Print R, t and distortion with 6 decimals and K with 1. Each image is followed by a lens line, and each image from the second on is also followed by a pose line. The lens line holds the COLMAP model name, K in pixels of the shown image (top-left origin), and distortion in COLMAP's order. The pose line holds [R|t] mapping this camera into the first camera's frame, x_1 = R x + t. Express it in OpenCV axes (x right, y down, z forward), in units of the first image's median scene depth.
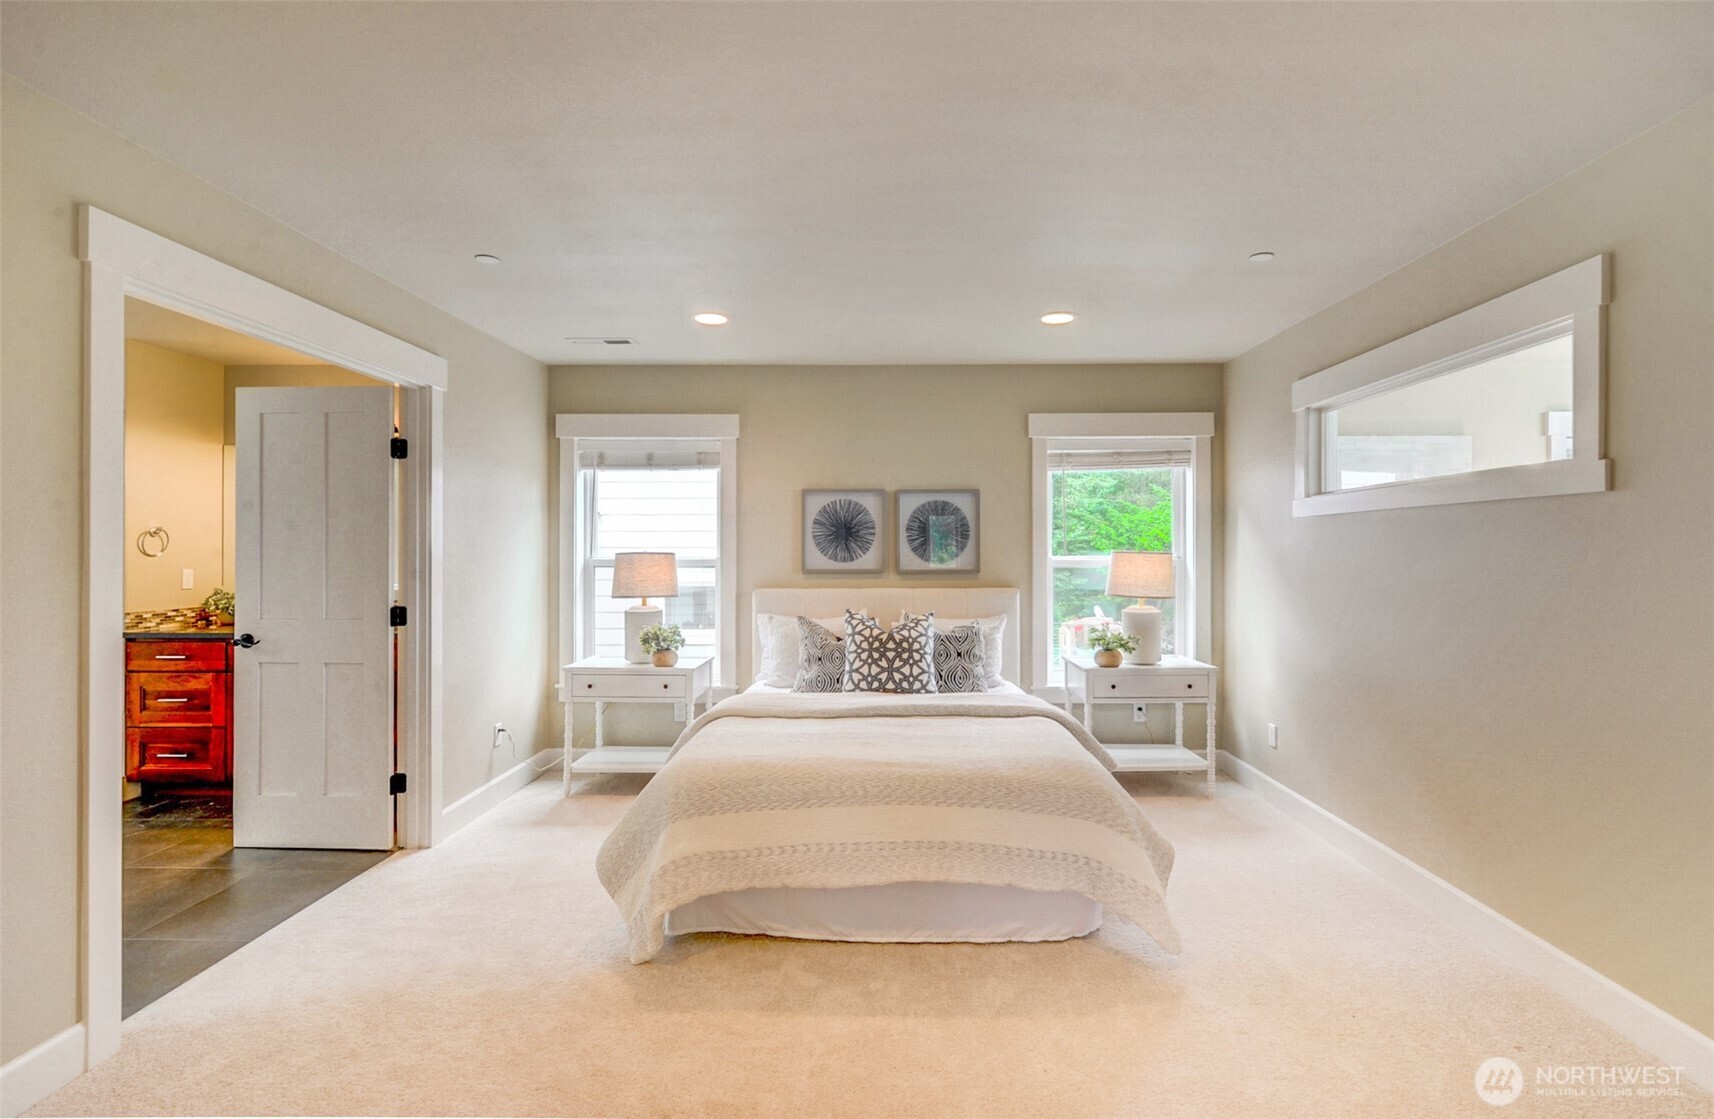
lens RADIAL K [[781.9, 0, 892.0], [0, 781.9, 550.3], [0, 0, 1]] dist [-0.007231, -0.002693]
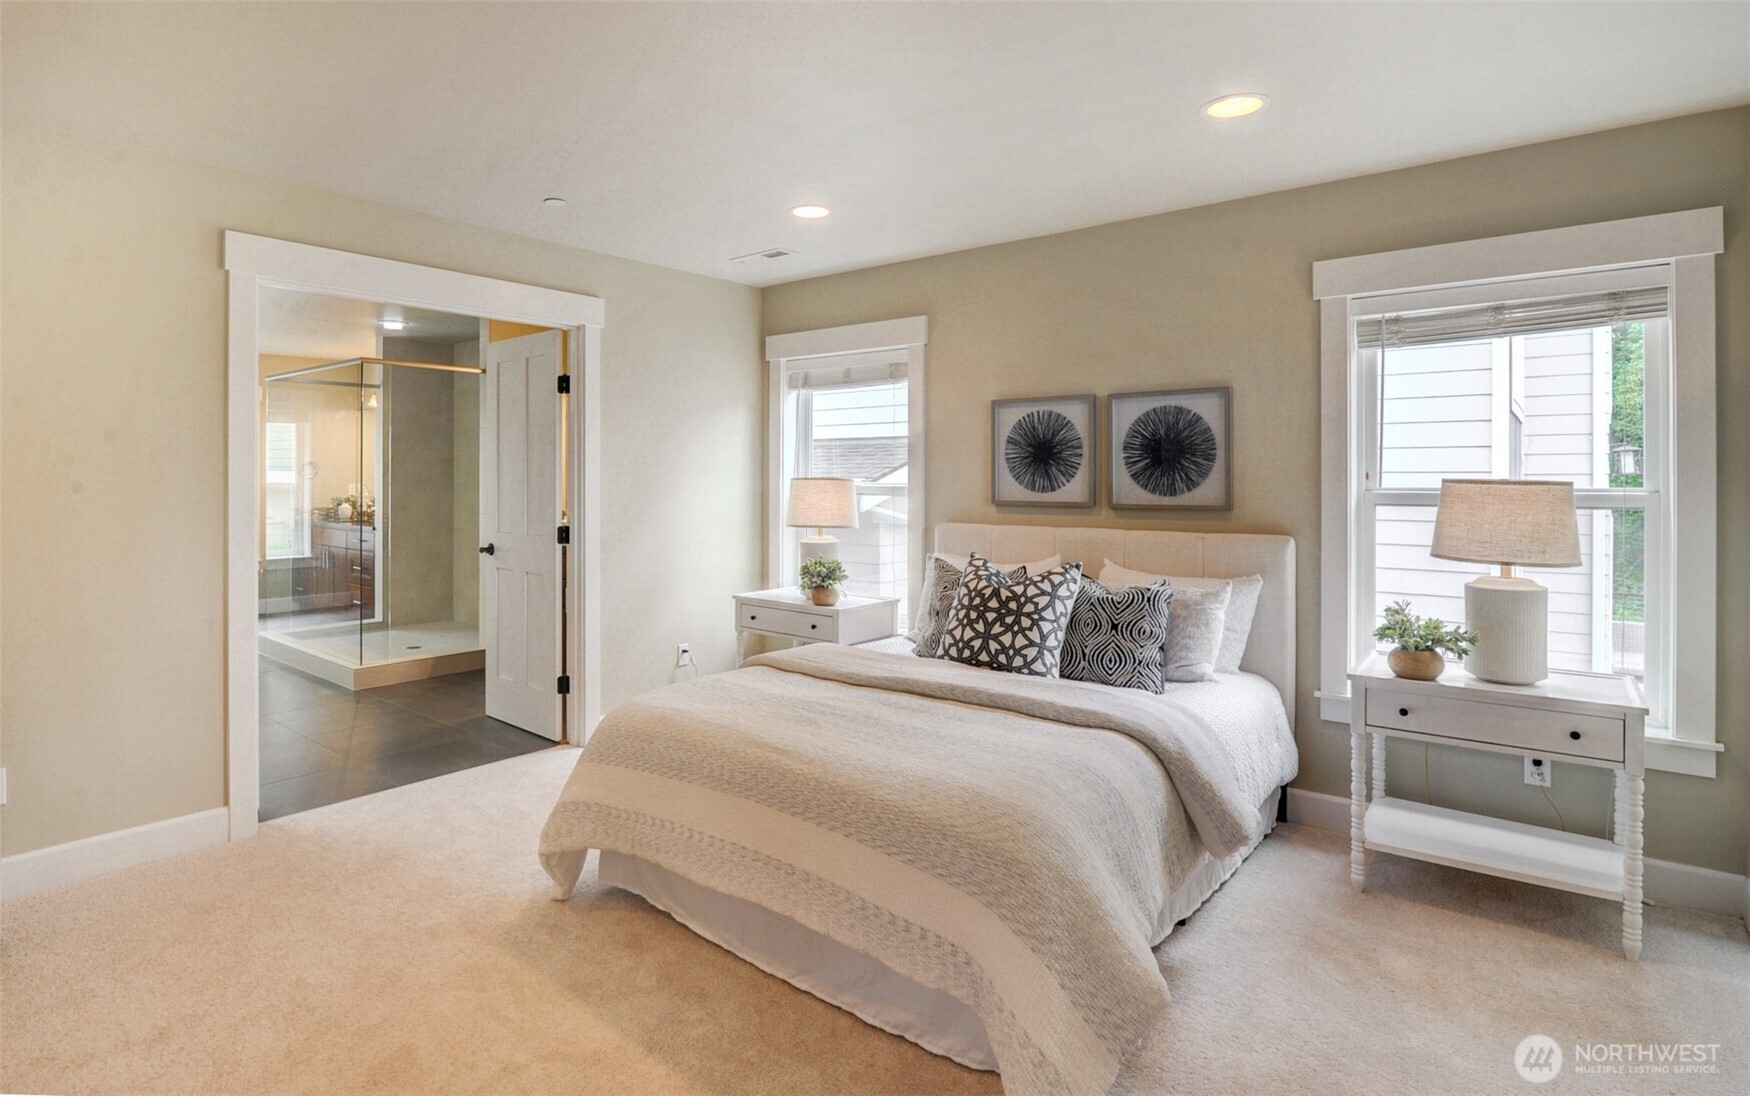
lens RADIAL K [[885.5, 0, 812.3], [0, 885.5, 475.6], [0, 0, 1]] dist [-0.022408, 0.001534]
pose [[0.760480, 0.001101, -0.649361, 0.389219], [-0.001939, 0.999998, -0.000575, -0.000328], [0.649359, 0.001696, 0.760480, 0.227417]]
